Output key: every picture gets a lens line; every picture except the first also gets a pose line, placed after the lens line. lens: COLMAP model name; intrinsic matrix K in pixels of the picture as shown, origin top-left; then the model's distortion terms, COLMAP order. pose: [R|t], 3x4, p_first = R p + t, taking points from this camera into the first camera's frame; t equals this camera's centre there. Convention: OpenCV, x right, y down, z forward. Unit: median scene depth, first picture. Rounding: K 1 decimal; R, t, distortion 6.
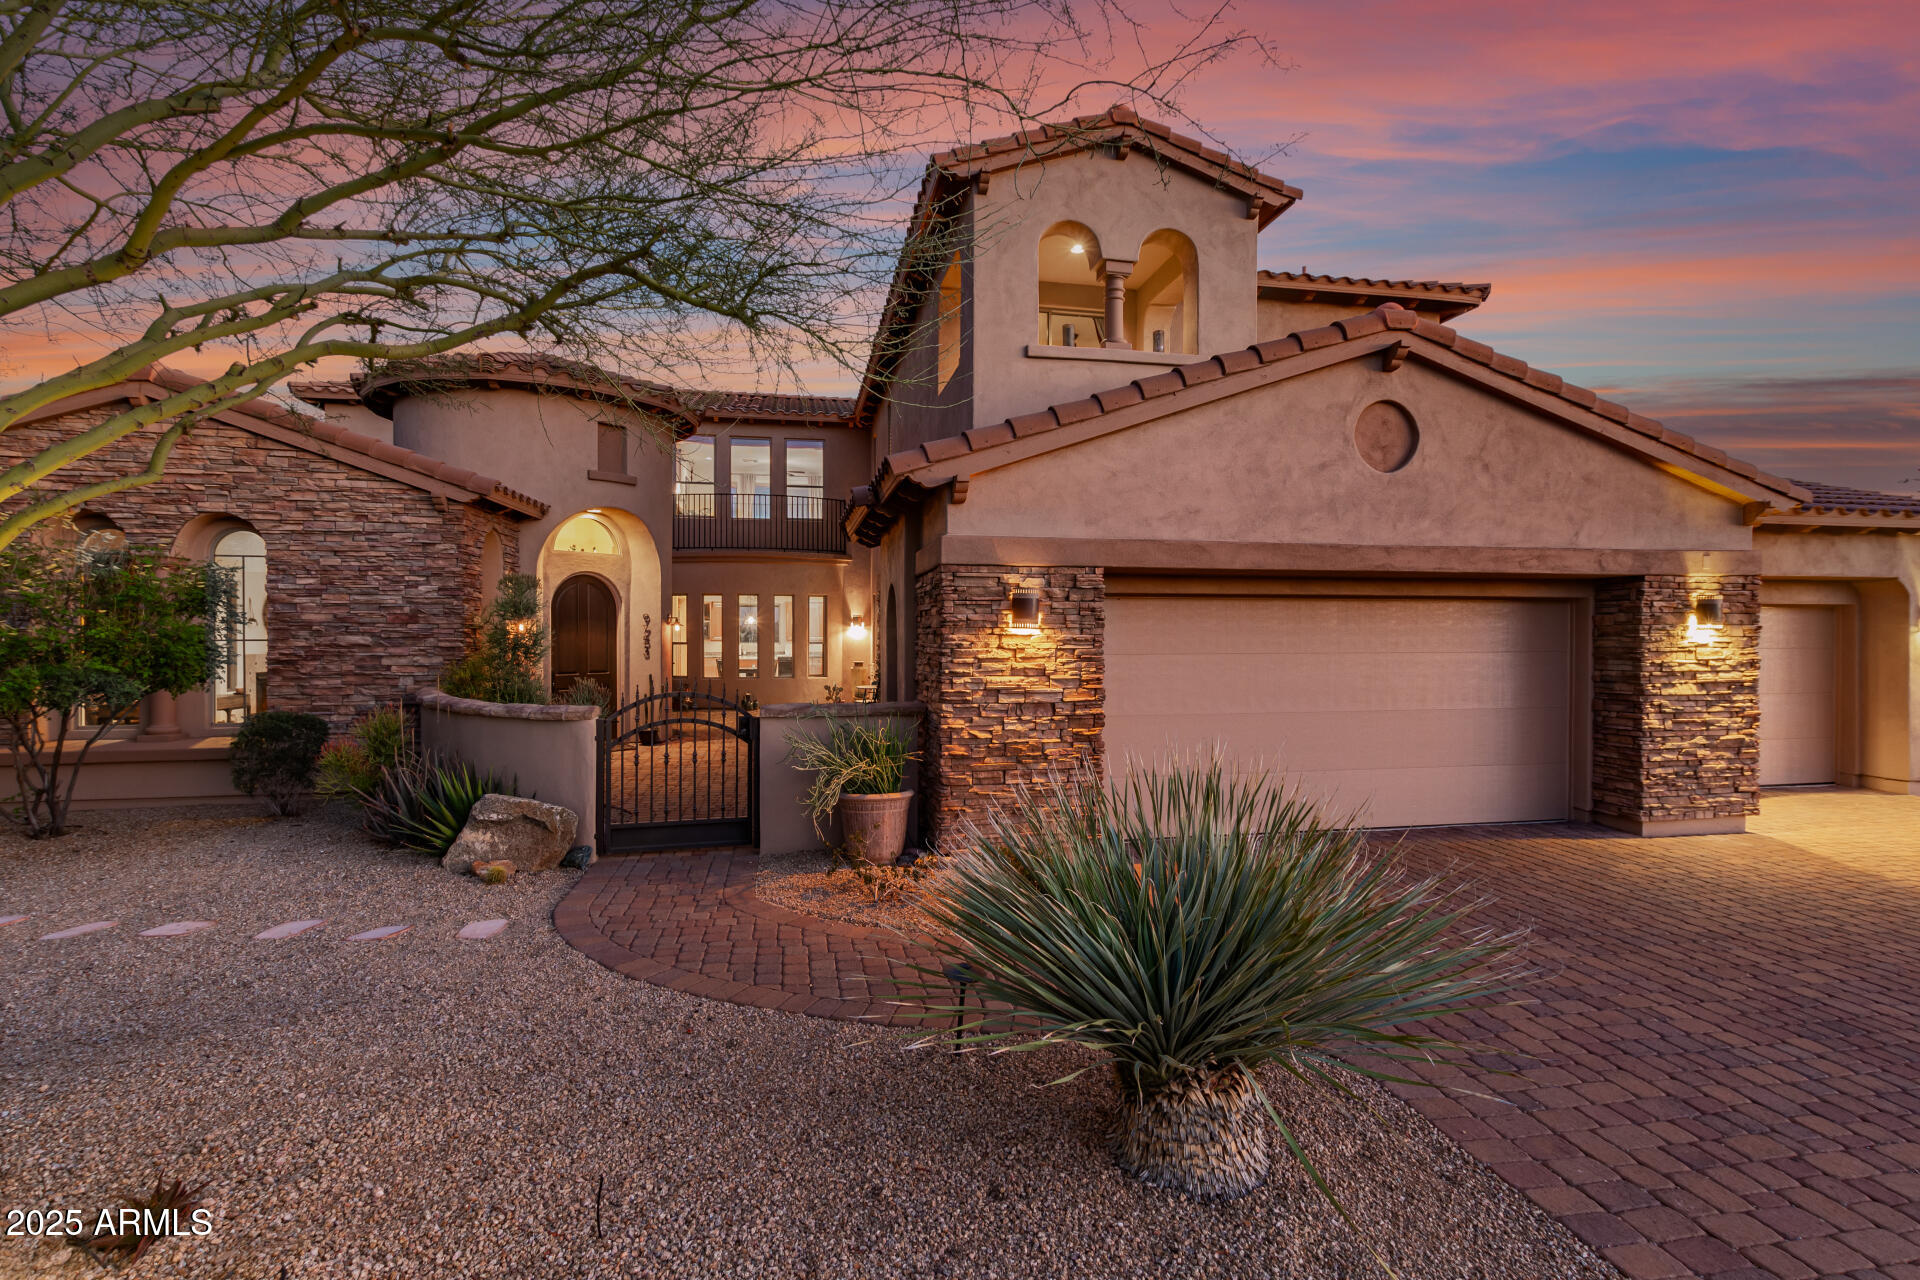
lens RADIAL K [[932.1, 0, 1001.4], [0, 932.1, 641.7], [0, 0, 1]] dist [0.005097, -0.003205]
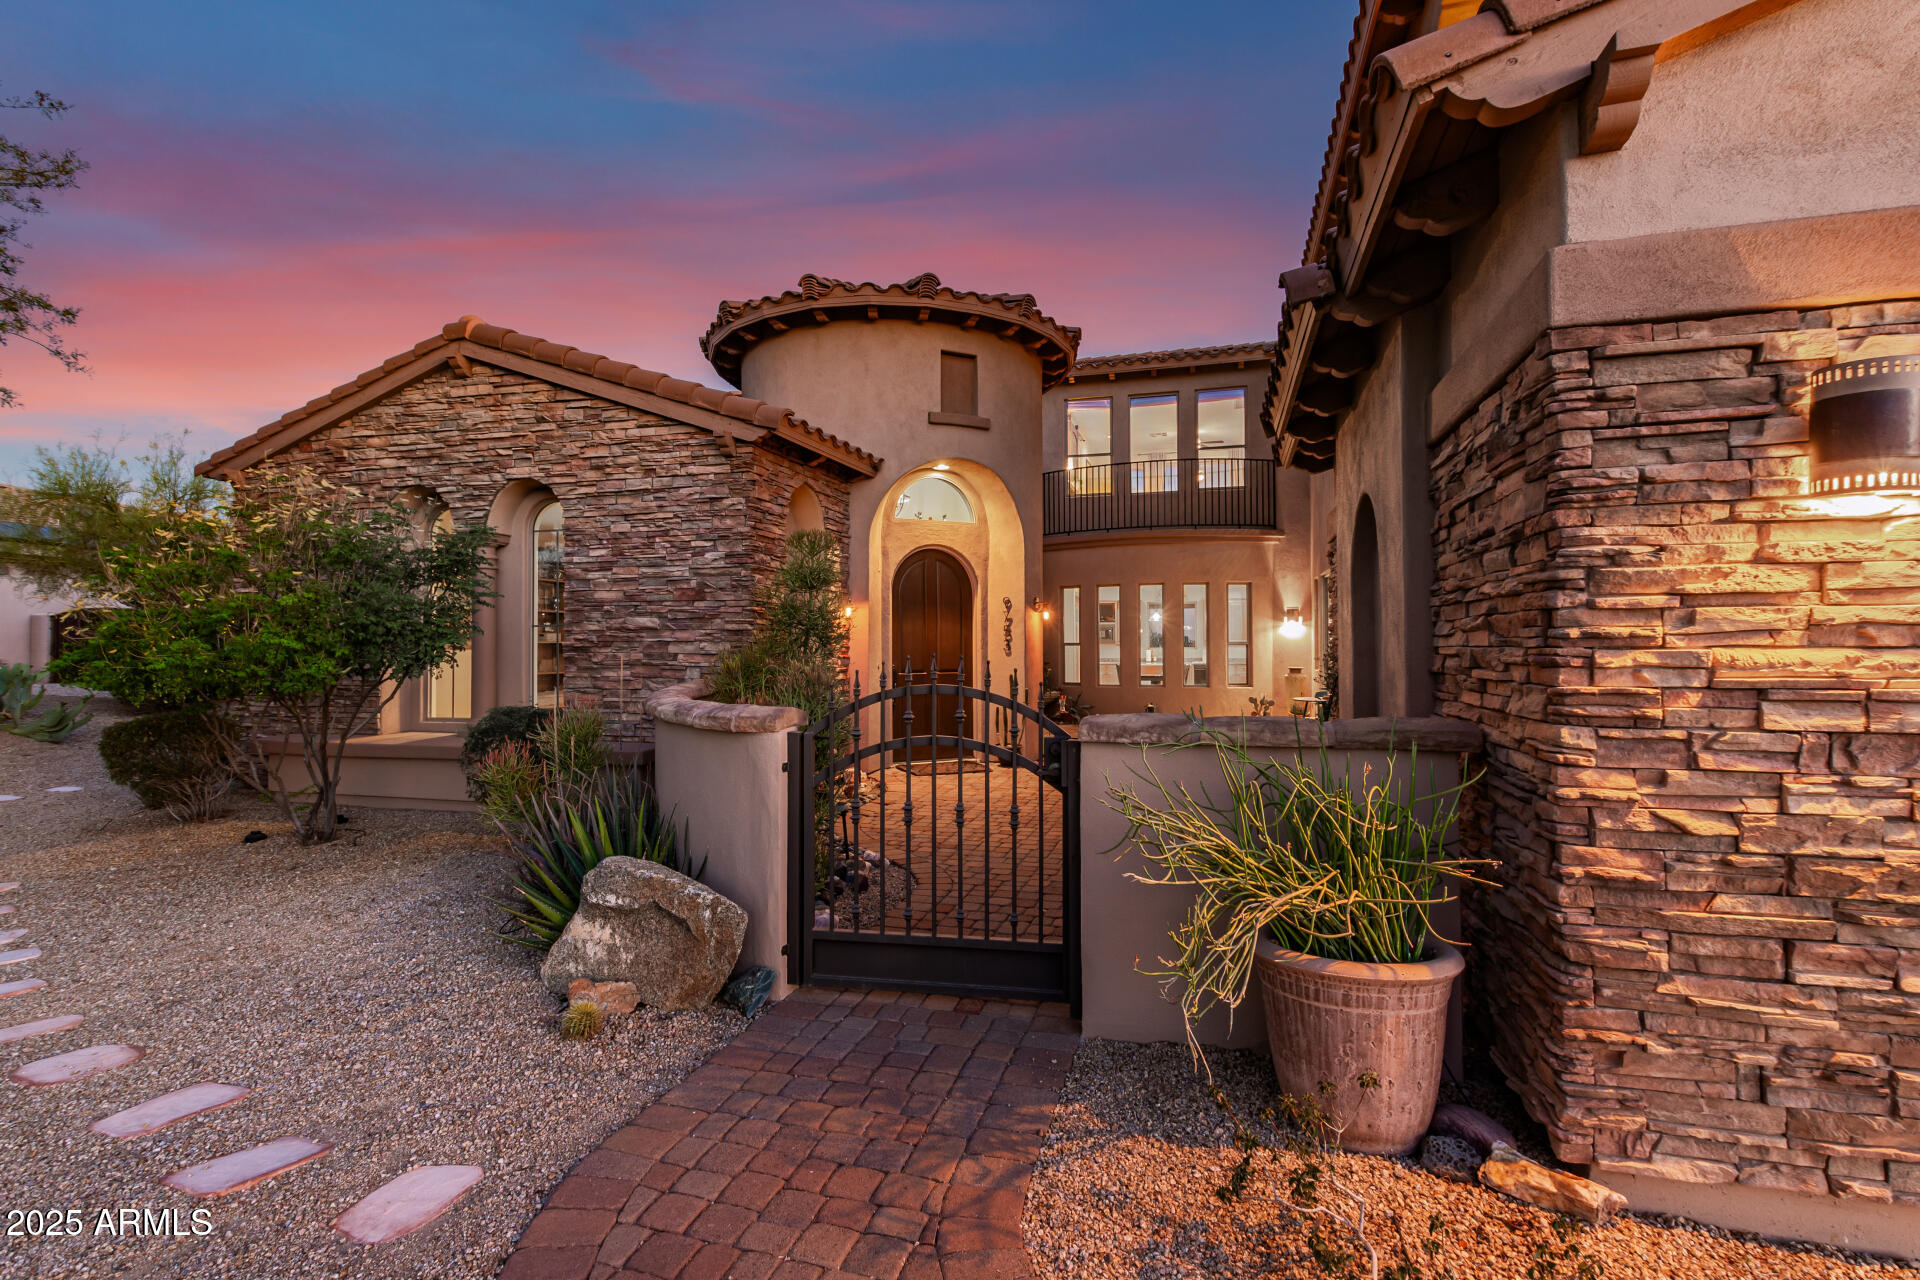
lens RADIAL K [[932.1, 0, 935.1], [0, 932.1, 634.9], [0, 0, 1]] dist [0.005097, -0.003205]
pose [[0.868638, -0.012847, -0.495281, -0.077547], [0.000610, 0.999691, -0.024861, 0.034238], [0.495447, 0.021293, 0.868377, 0.483561]]
